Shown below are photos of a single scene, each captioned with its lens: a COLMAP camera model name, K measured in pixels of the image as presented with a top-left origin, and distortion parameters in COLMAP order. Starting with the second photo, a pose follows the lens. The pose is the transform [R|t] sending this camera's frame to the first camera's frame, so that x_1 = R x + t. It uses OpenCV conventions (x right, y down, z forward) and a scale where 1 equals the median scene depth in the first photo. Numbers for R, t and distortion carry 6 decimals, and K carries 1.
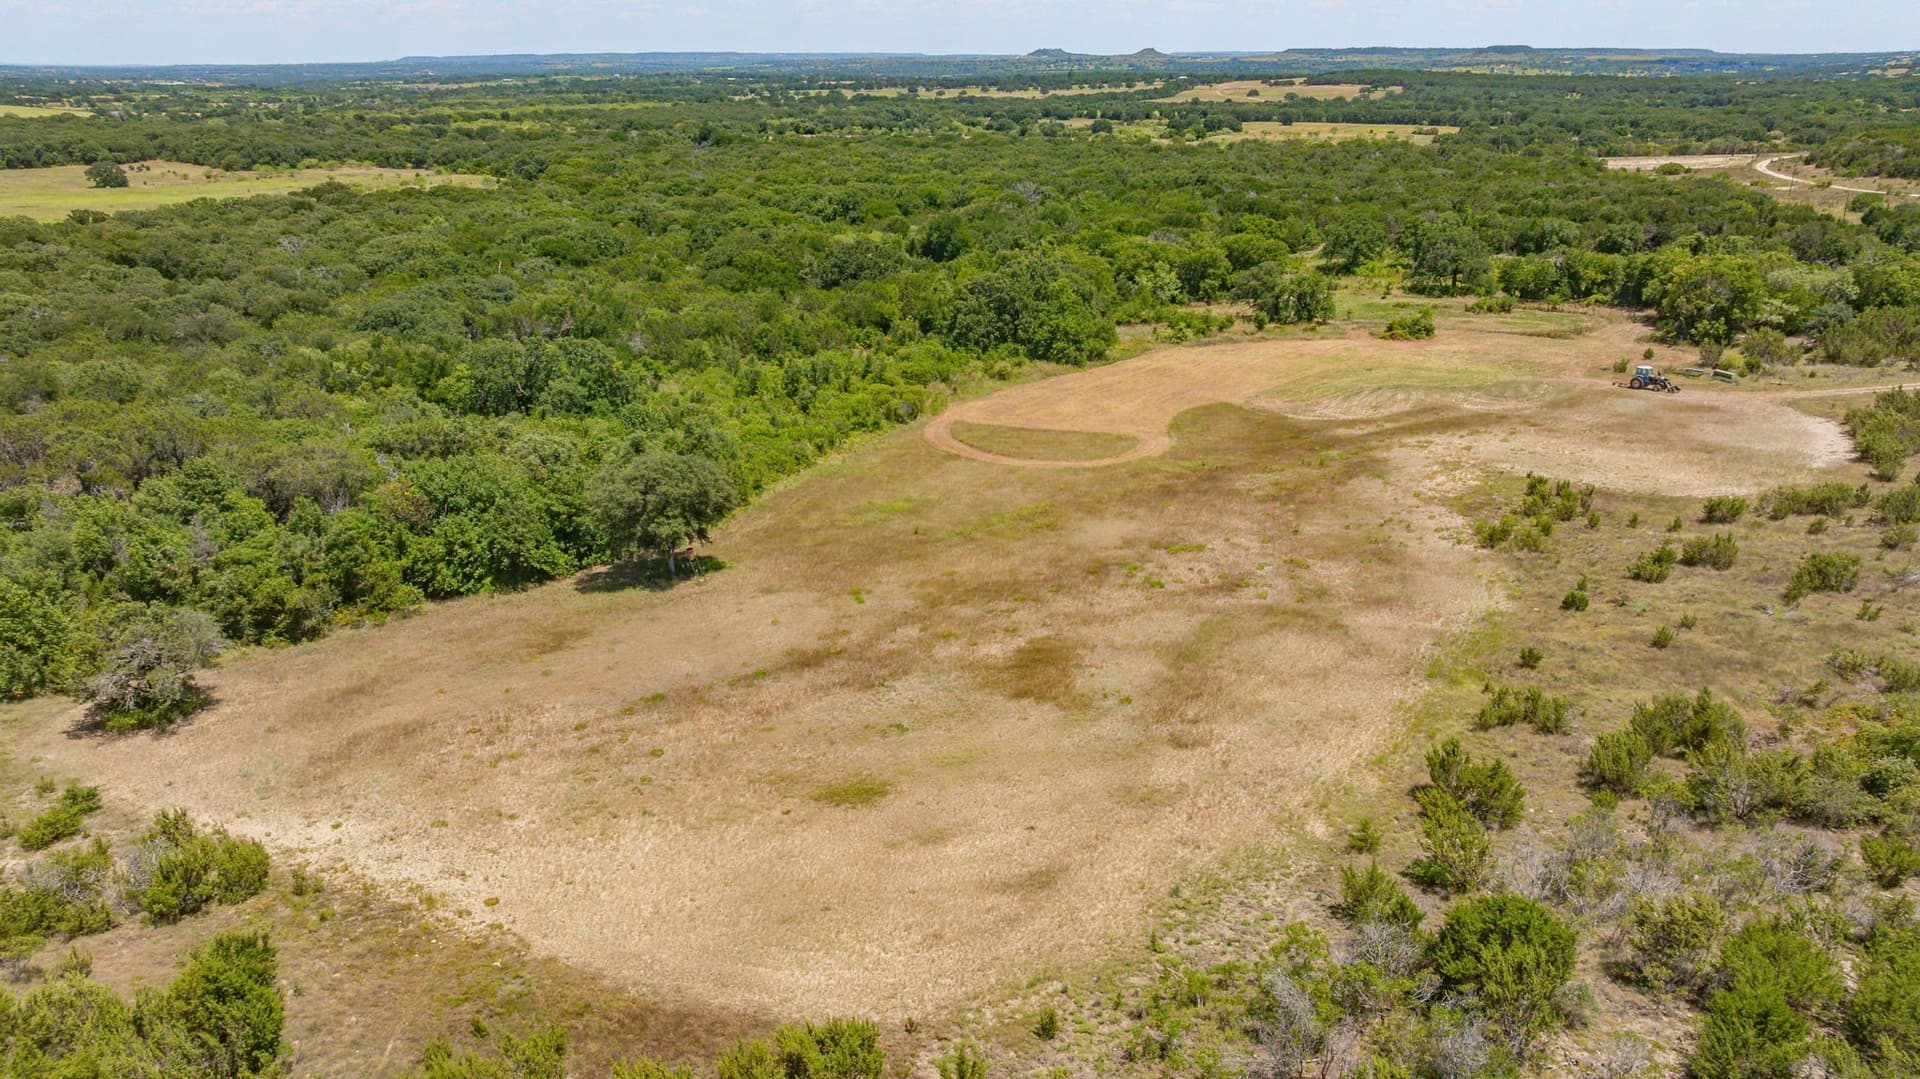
lens RADIAL K [[1366.0, 0, 964.1], [0, 1366.0, 537.7], [0, 0, 1]] dist [-0.038344, 0.046250]
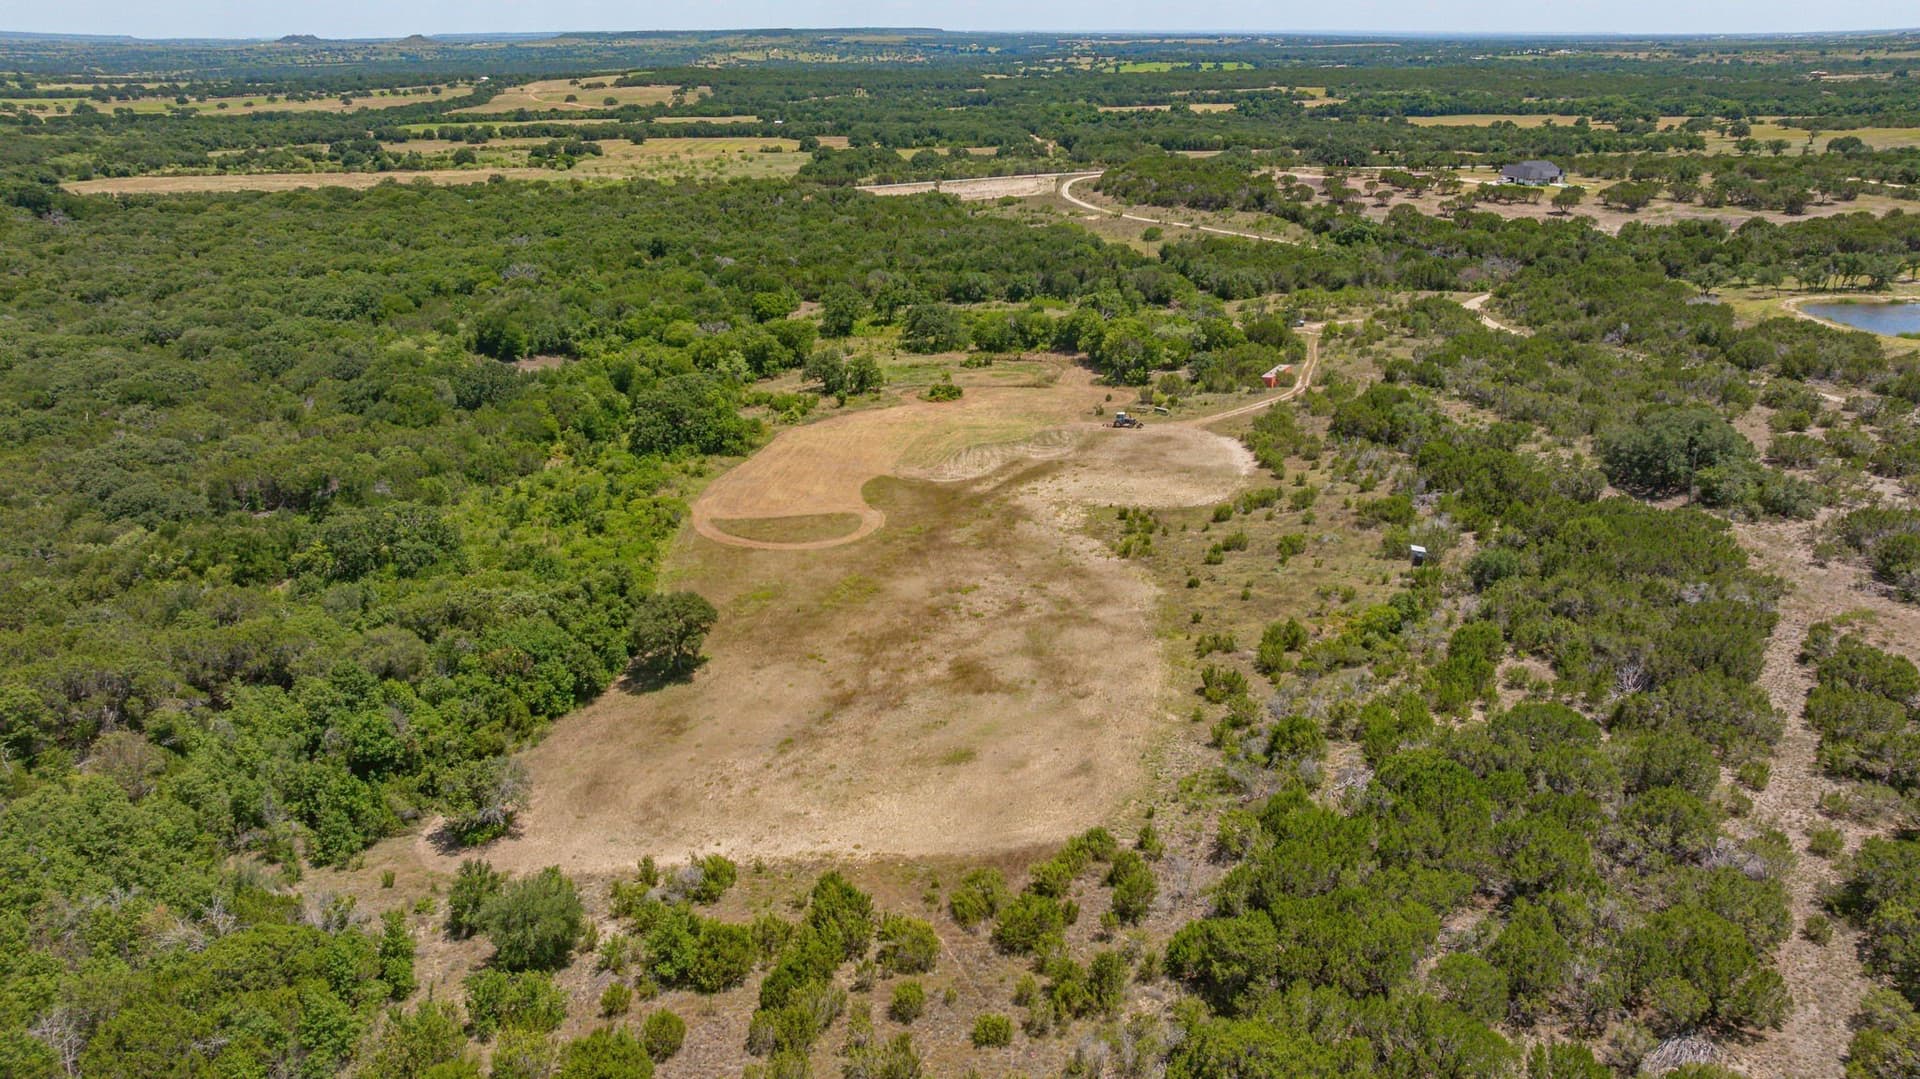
lens RADIAL K [[1366.0, 0, 958.9], [0, 1366.0, 539.9], [0, 0, 1]] dist [-0.038344, 0.046250]
pose [[0.880303, -0.168806, 0.443362, -0.161635], [0.161552, 0.985363, 0.054404, -0.040304], [-0.446057, 0.023734, 0.894690, -0.136119]]
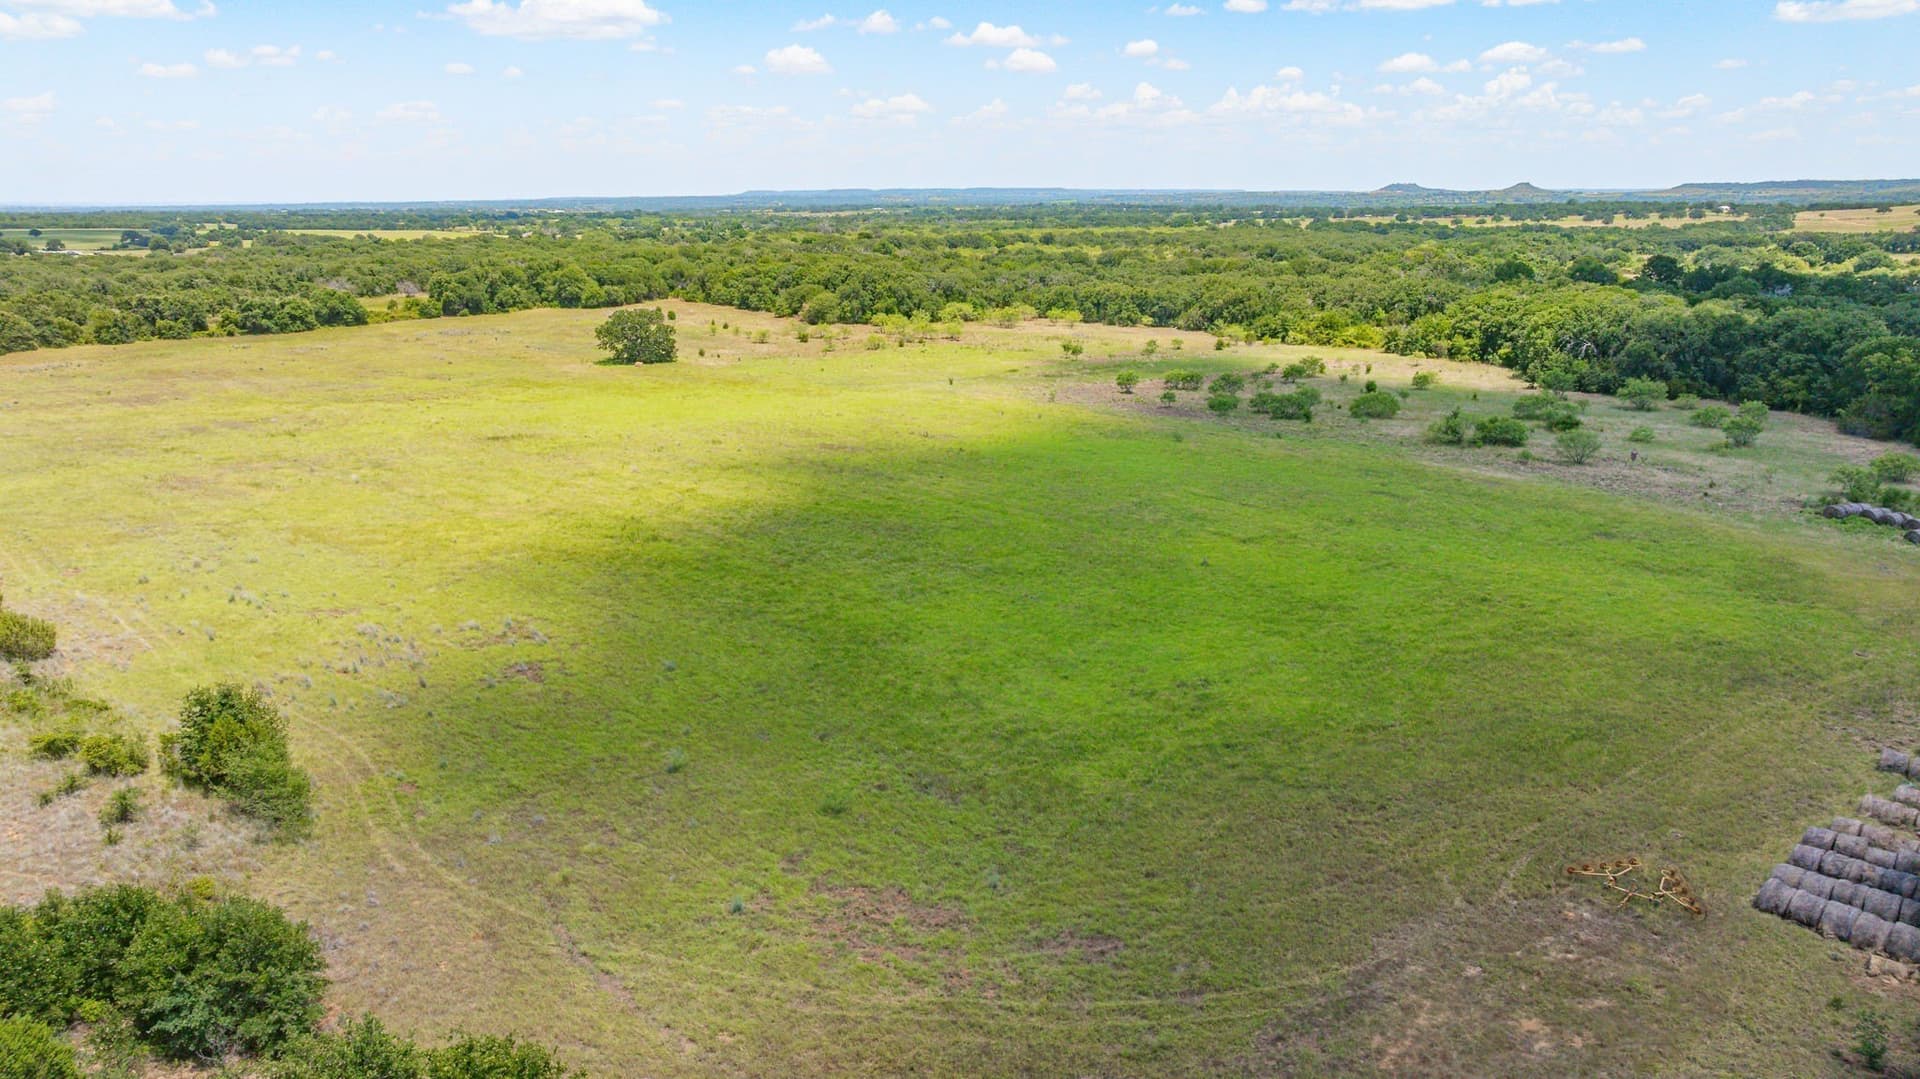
lens RADIAL K [[1366.0, 0, 962.1], [0, 1366.0, 534.7], [0, 0, 1]] dist [-0.038344, 0.046250]
pose [[0.977454, 0.052084, -0.204623, -0.604266], [-0.071313, 0.993587, -0.087751, -0.238266], [0.198740, 0.100365, 0.974900, 0.817410]]
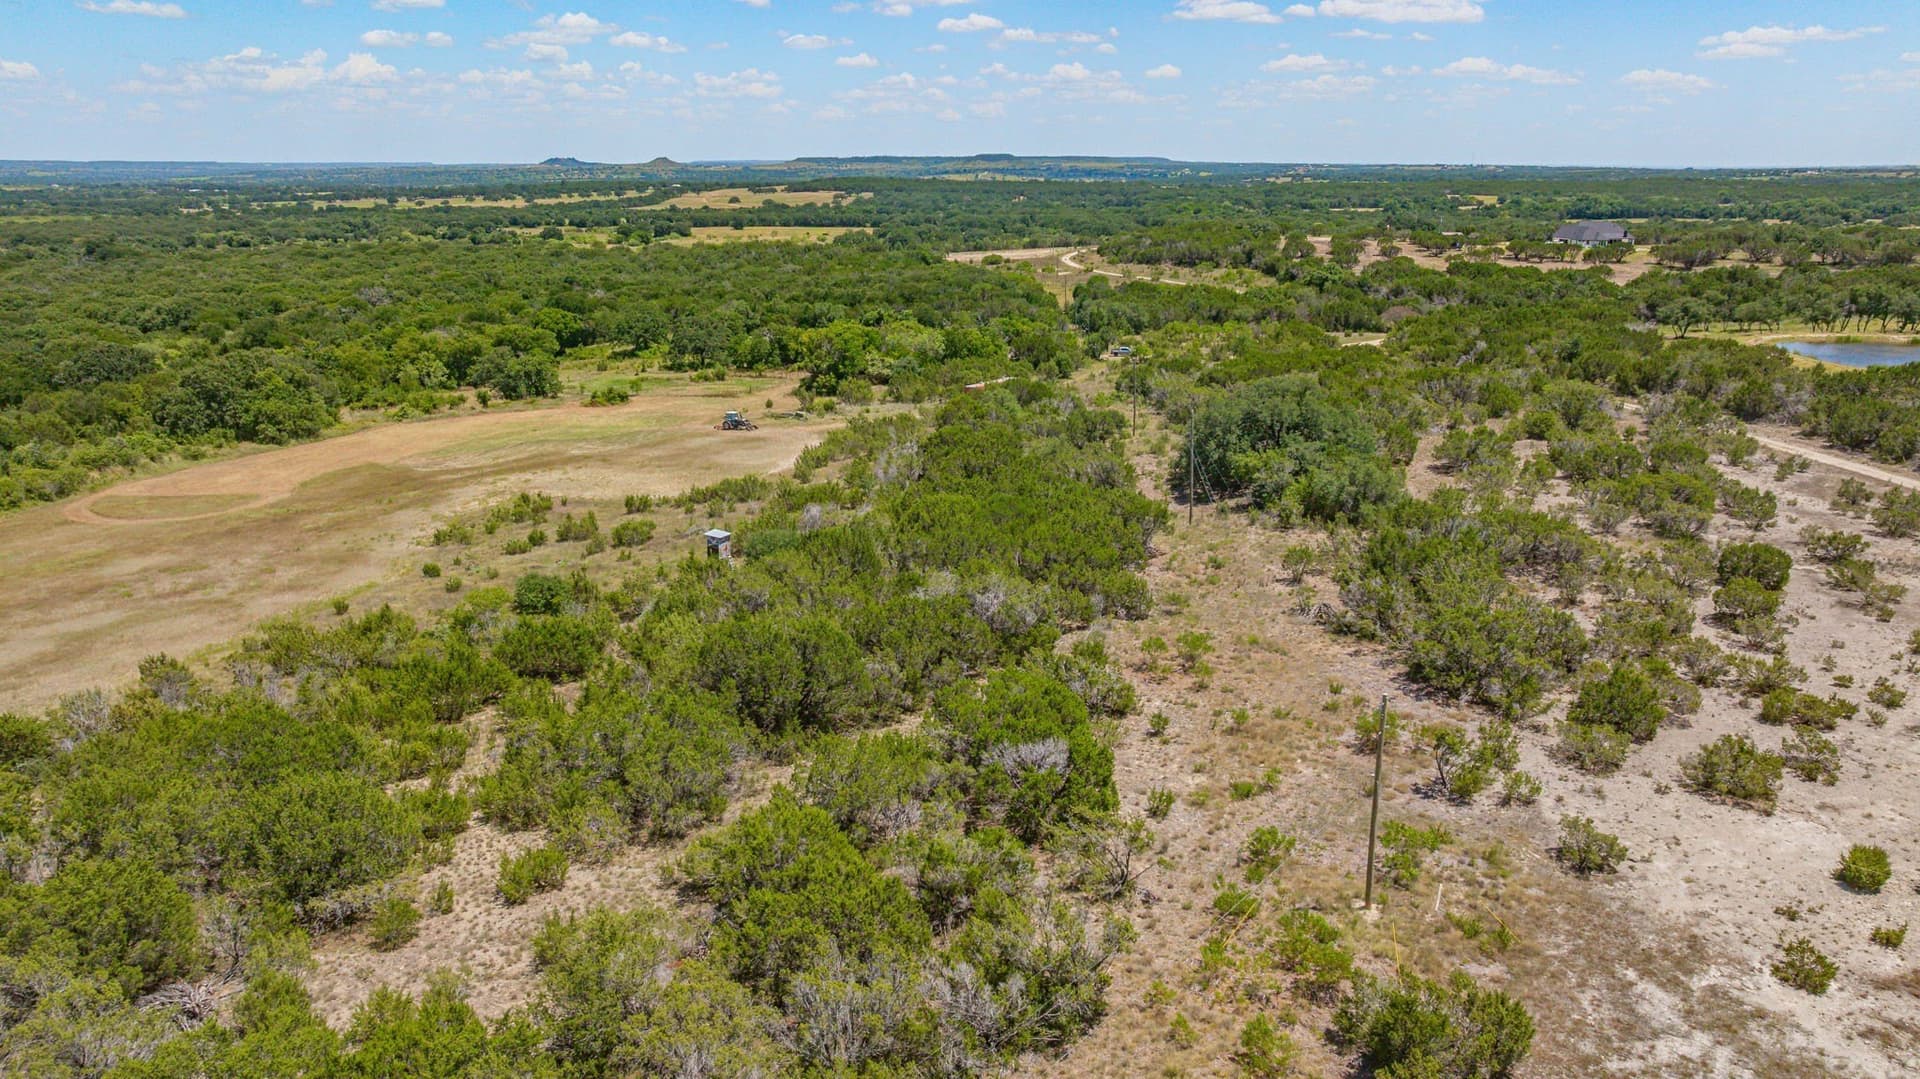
lens RADIAL K [[1366.0, 0, 963.9], [0, 1366.0, 536.0], [0, 0, 1]] dist [-0.038344, 0.046250]
pose [[0.945893, -0.083660, 0.313509, 0.124191], [0.106655, 0.992667, -0.056898, 0.034583], [-0.306450, 0.087257, 0.947879, -0.106152]]
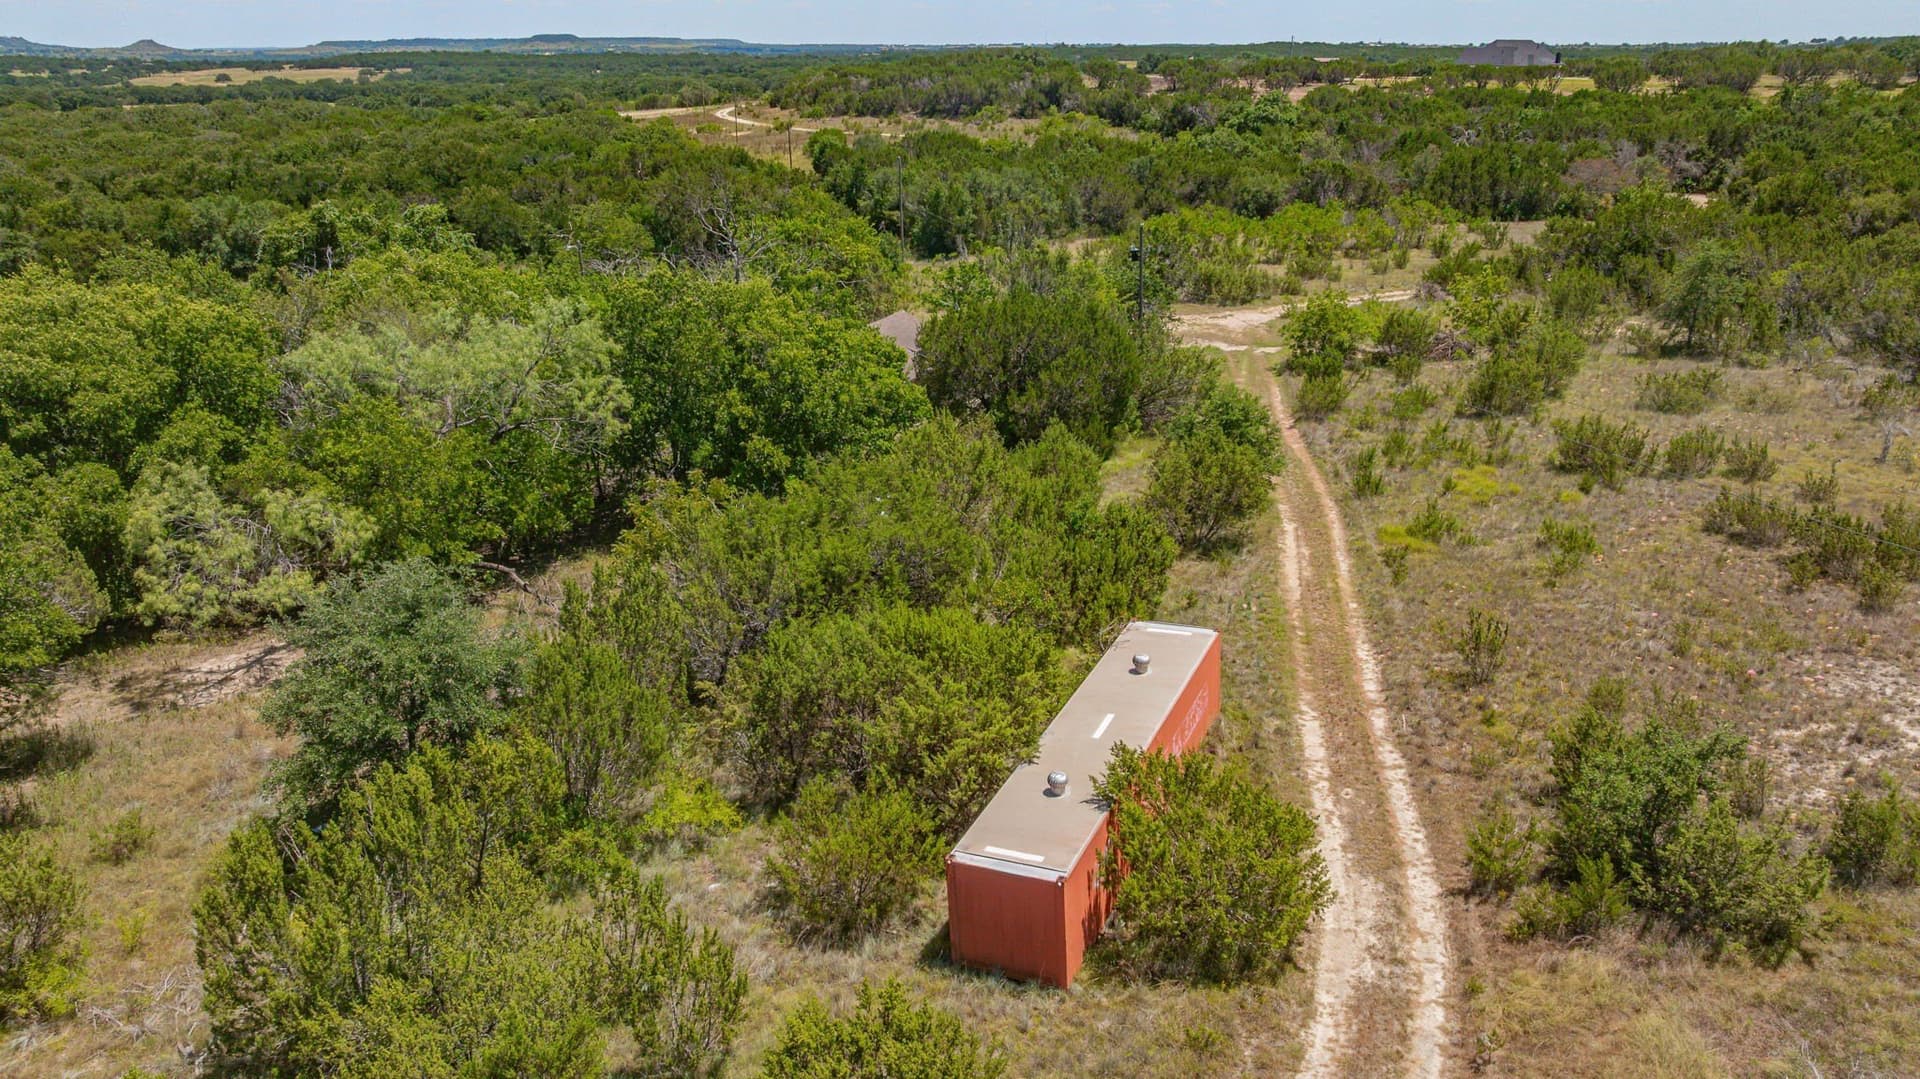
lens RADIAL K [[1366.0, 0, 961.3], [0, 1366.0, 542.8], [0, 0, 1]] dist [-0.038344, 0.046250]
pose [[0.809528, -0.202603, 0.551014, 0.277355], [0.199236, 0.977674, 0.066773, -0.078604], [-0.552240, 0.055727, 0.831820, 0.375557]]
